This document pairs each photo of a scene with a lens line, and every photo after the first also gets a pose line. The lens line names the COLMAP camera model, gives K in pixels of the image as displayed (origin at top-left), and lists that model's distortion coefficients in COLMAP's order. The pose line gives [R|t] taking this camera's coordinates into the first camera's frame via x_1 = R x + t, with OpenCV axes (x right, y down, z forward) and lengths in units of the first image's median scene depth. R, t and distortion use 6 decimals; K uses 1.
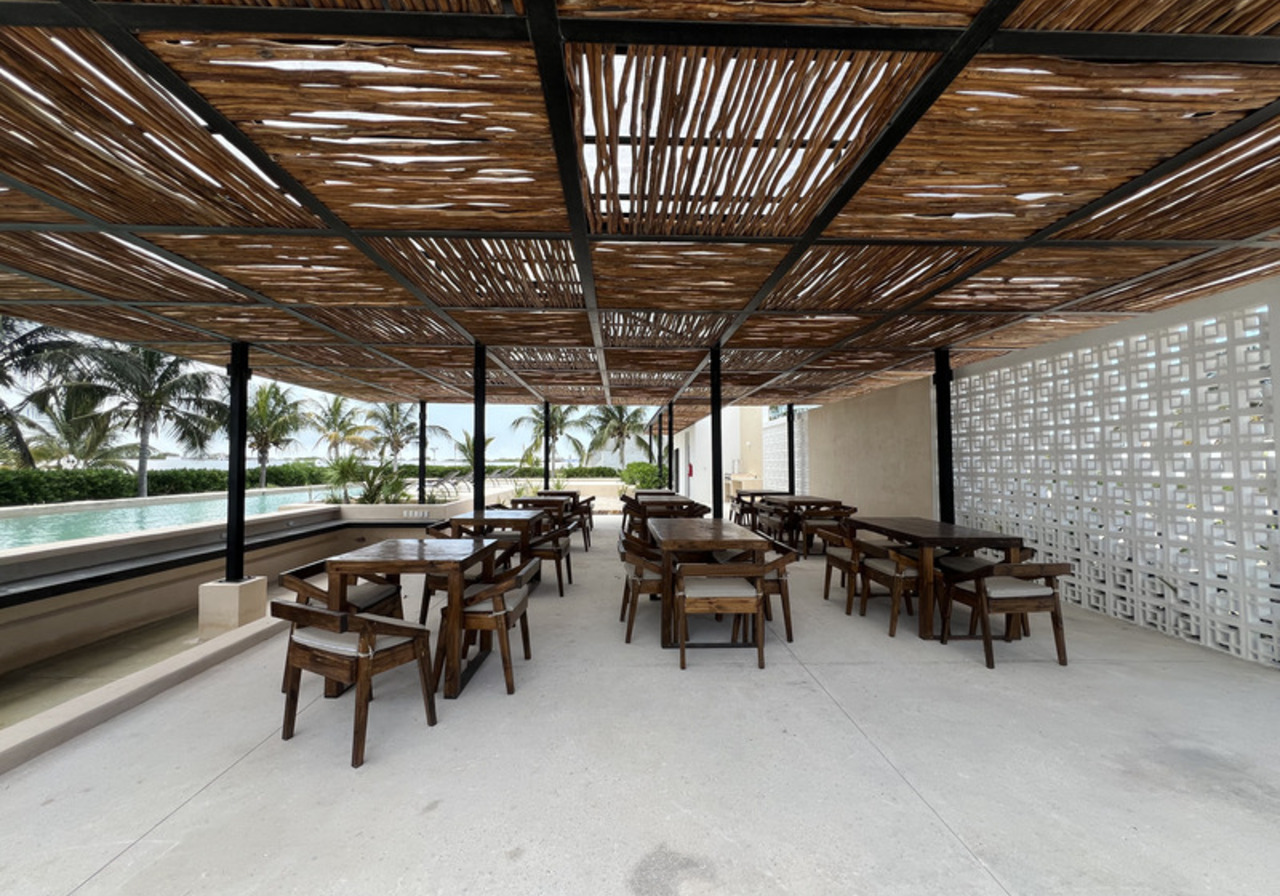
lens RADIAL K [[487.1, 0, 634.5], [0, 487.1, 450.5], [0, 0, 1]] dist [0.000656, 0.000333]
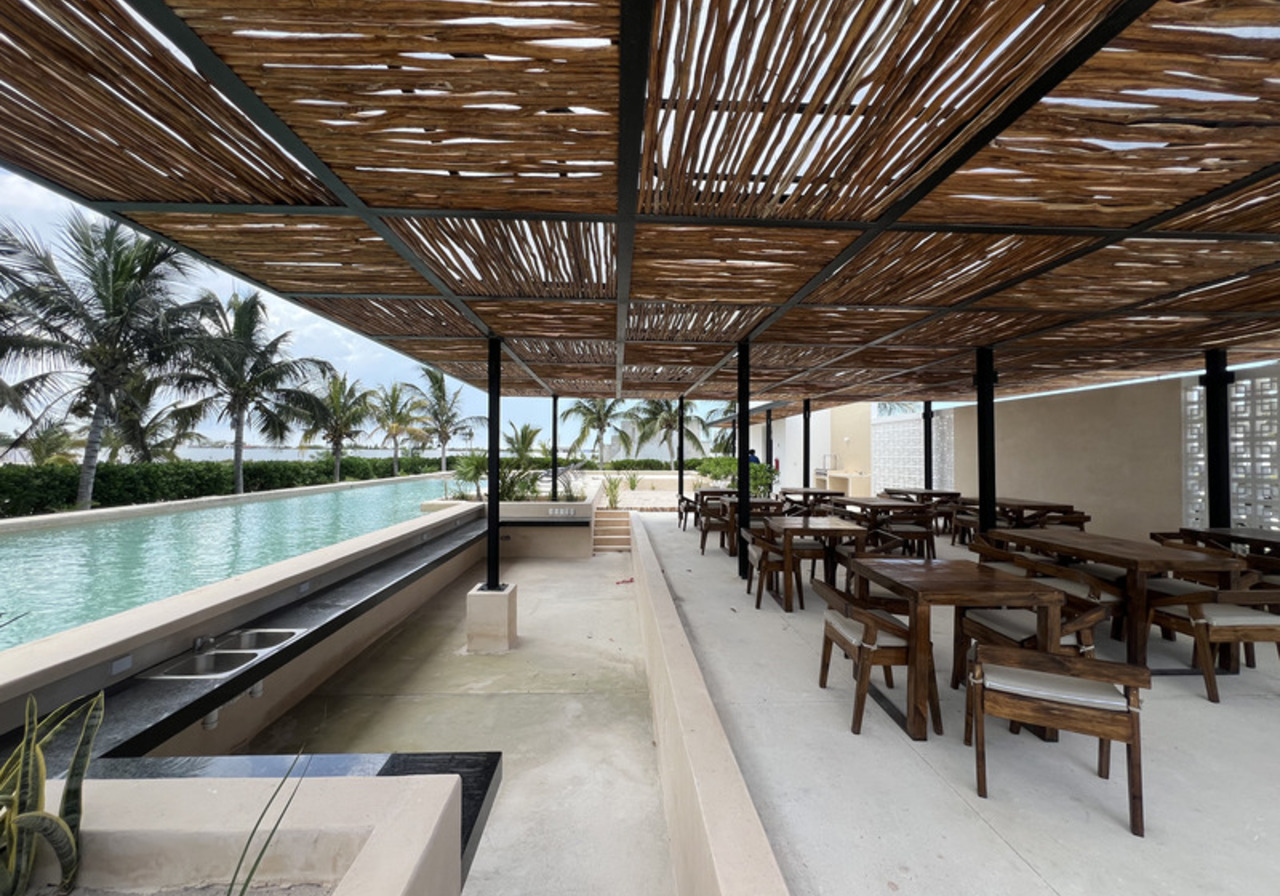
lens RADIAL K [[487.1, 0, 639.8], [0, 487.1, 446.0], [0, 0, 1]] dist [0.000656, 0.000333]
pose [[0.999950, 0.005981, 0.008075, -0.176799], [-0.006068, 0.999923, 0.010860, -0.007540], [-0.008010, -0.010909, 0.999908, 0.015219]]
